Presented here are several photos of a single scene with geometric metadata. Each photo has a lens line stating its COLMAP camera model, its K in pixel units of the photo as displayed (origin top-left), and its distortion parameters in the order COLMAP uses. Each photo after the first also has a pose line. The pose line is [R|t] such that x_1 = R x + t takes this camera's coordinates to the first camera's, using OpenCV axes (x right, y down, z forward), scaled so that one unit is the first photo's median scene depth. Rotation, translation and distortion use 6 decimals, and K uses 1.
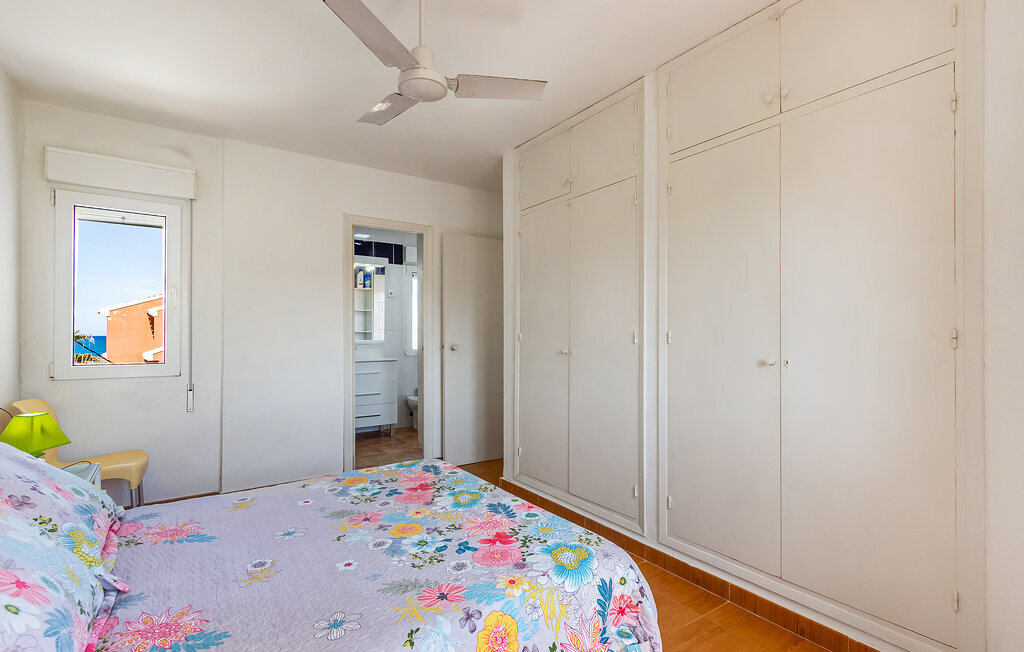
lens RADIAL K [[475.2, 0, 511.1], [0, 475.2, 314.0], [0, 0, 1]] dist [0.002028, 0.000205]
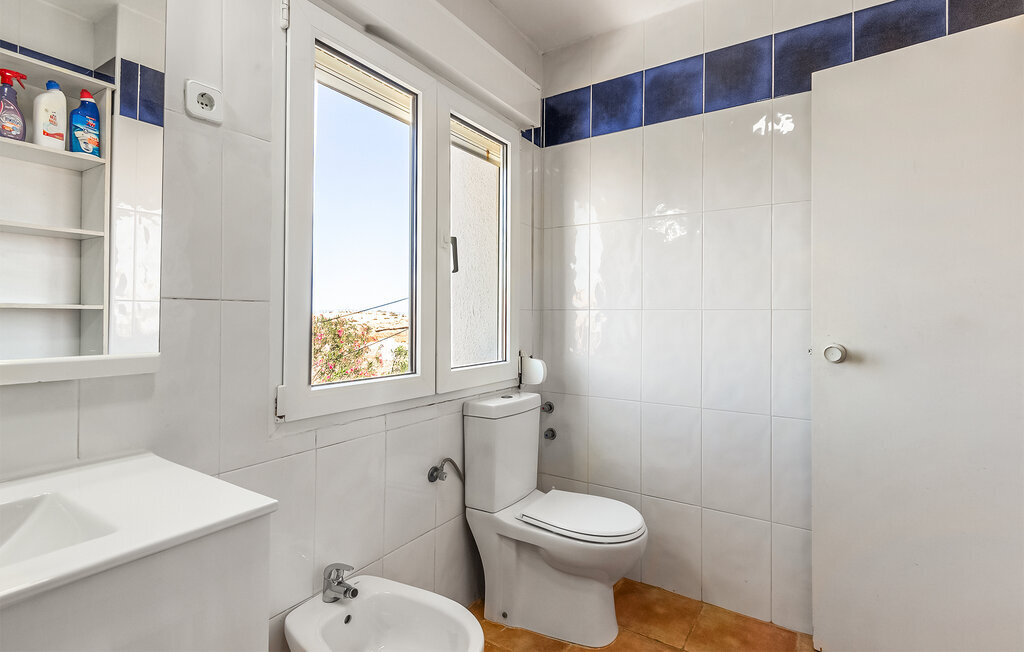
lens RADIAL K [[475.2, 0, 511.1], [0, 475.2, 314.0], [0, 0, 1]] dist [0.002028, 0.000205]
pose [[0.930851, -0.000779, 0.365397, -0.337224], [-0.012746, 0.999320, 0.034602, 0.051258], [-0.365175, -0.036866, 0.930208, 1.265348]]
